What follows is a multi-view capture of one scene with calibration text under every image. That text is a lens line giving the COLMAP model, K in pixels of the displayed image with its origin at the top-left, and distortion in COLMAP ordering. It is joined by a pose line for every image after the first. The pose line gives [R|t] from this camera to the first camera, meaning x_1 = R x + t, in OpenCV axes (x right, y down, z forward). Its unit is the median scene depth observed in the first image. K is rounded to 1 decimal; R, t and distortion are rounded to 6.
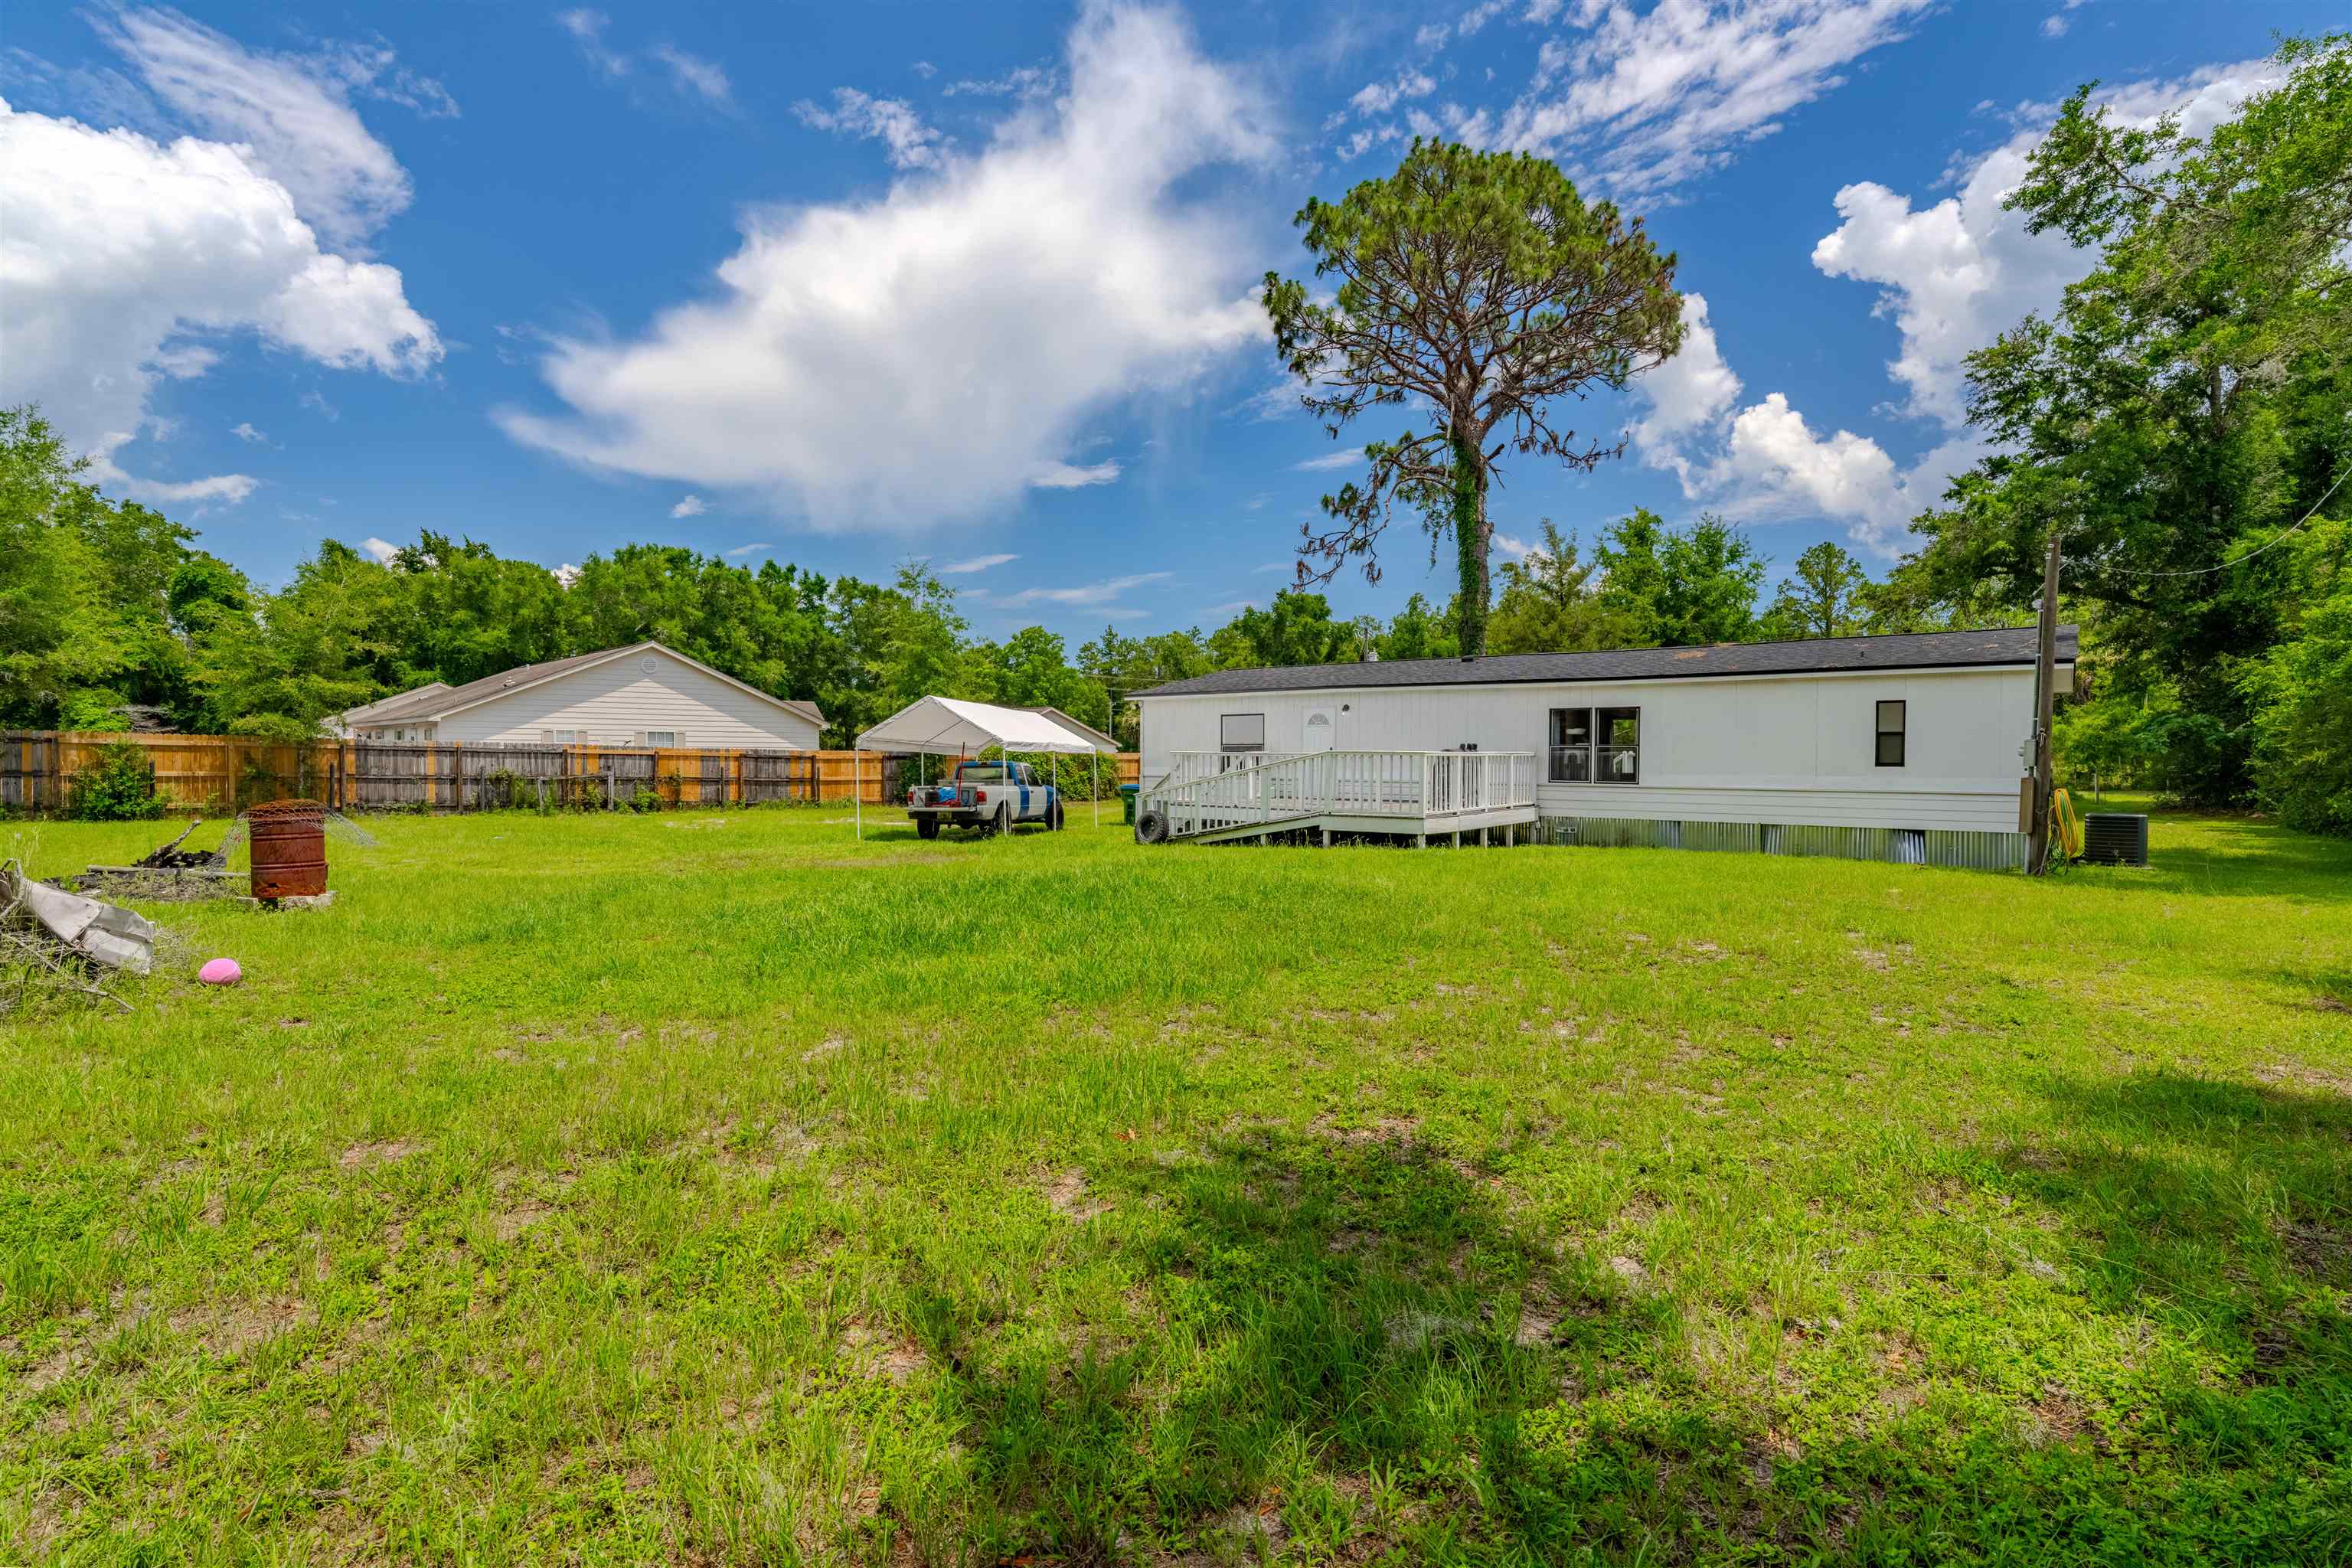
lens RADIAL K [[1133.5, 0, 1176.0], [0, 1133.5, 784.0], [0, 0, 1]] dist [-0.003085, -0.000450]
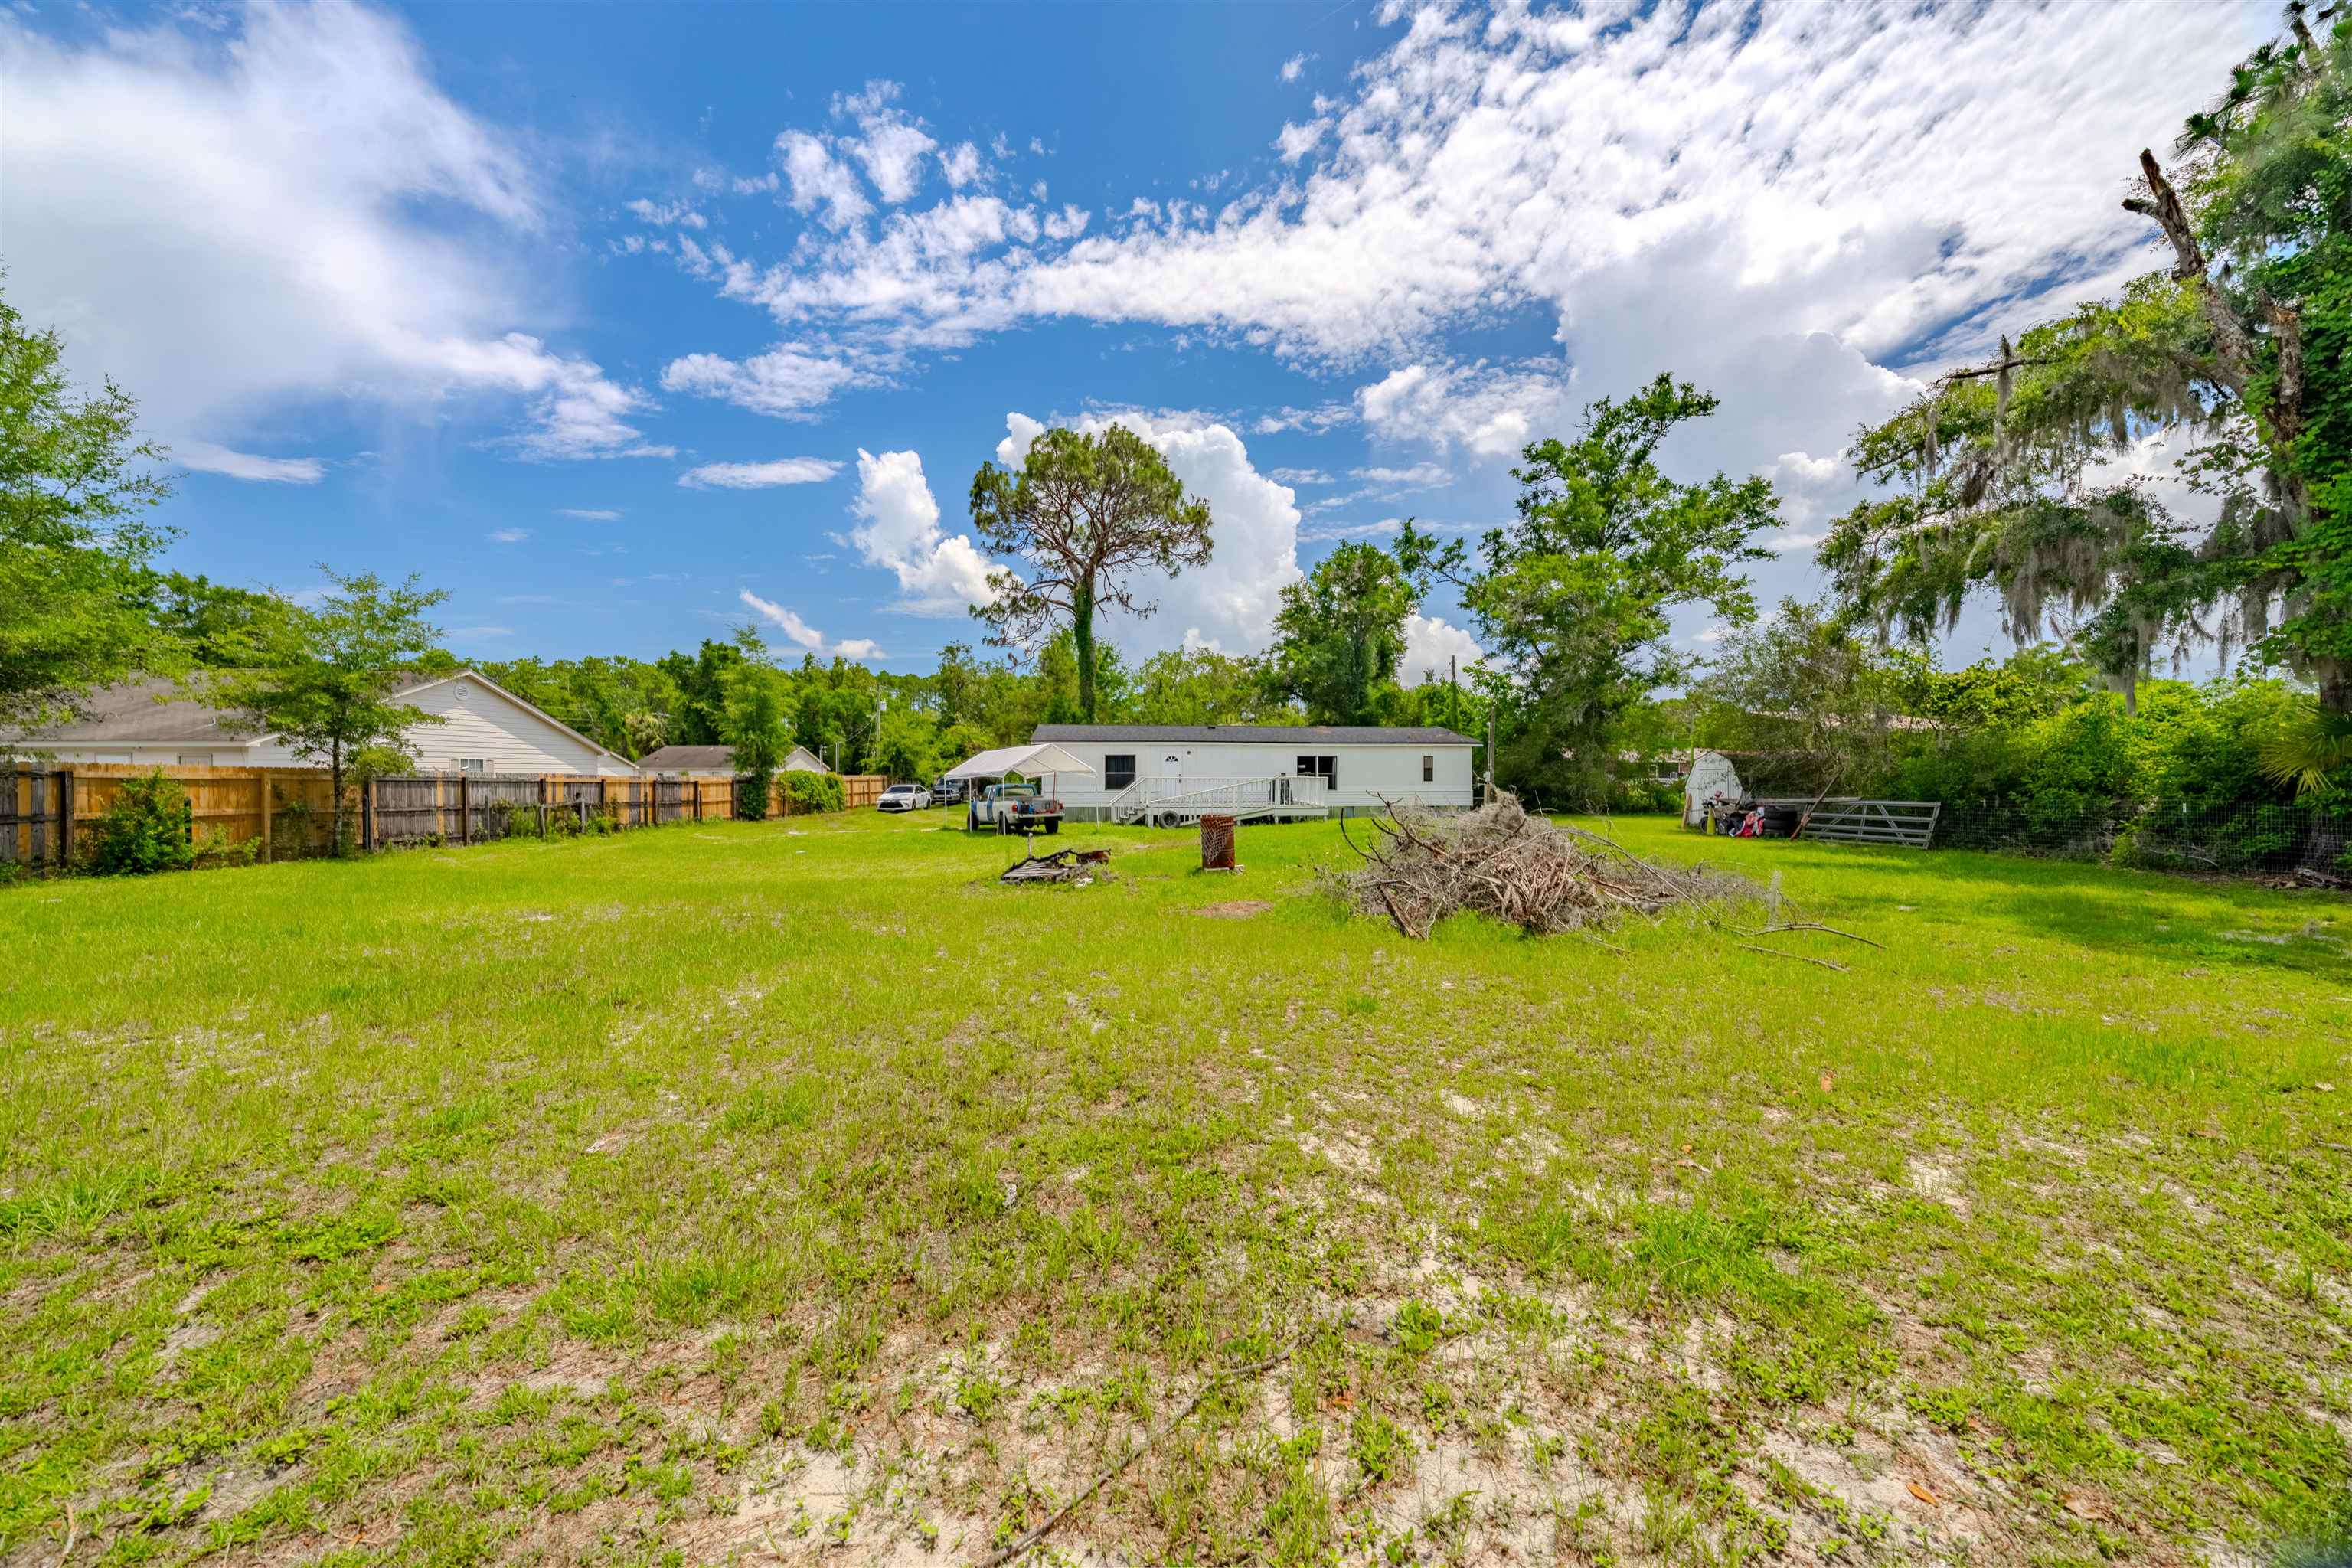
lens RADIAL K [[851.7, 0, 1168.5], [0, 851.7, 784.1], [0, 0, 1]] dist [0.000769, 0.000128]
pose [[0.708546, -0.014582, 0.705514, -0.566907], [0.021354, 0.999772, -0.000781, -0.009997], [-0.705341, 0.015619, 0.708696, 0.026015]]
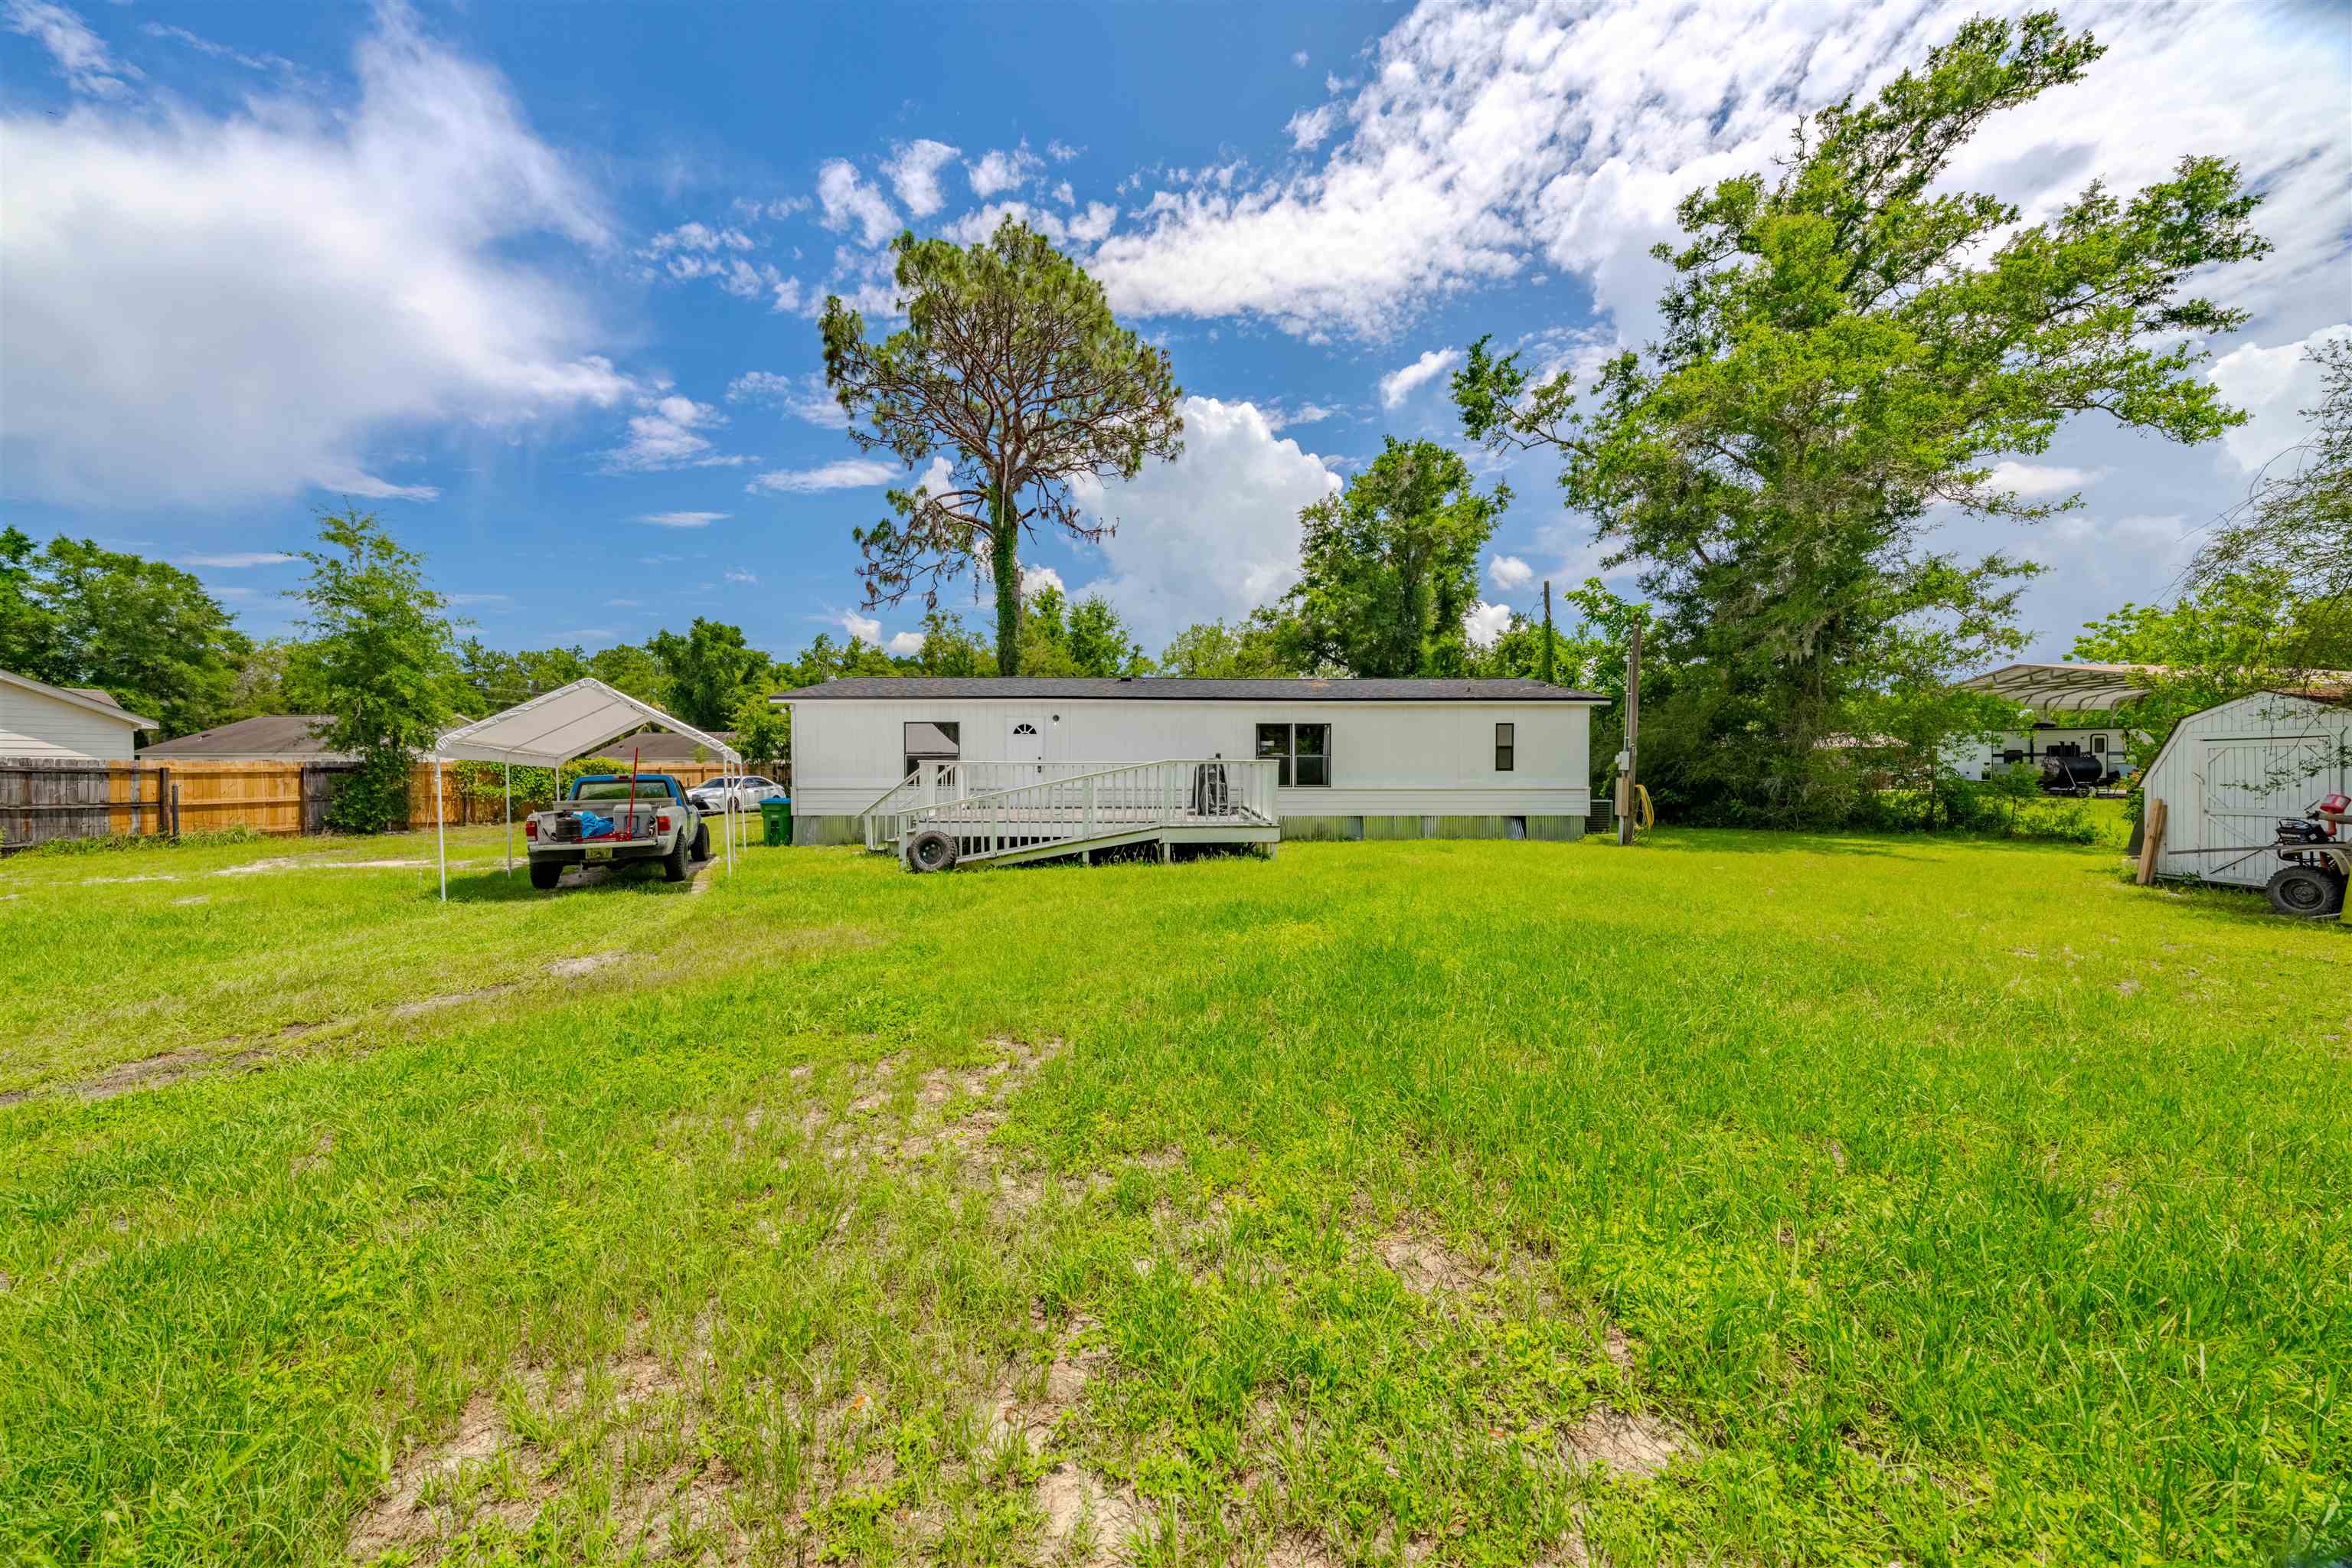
lens RADIAL K [[804.7, 0, 1176.0], [0, 804.7, 784.0], [0, 0, 1]] dist [0.000561, -0.000047]
pose [[0.774786, -0.019698, 0.631917, -0.150081], [0.019570, 0.999783, 0.007170, -0.007217], [-0.631921, 0.006811, 0.775003, 0.245016]]
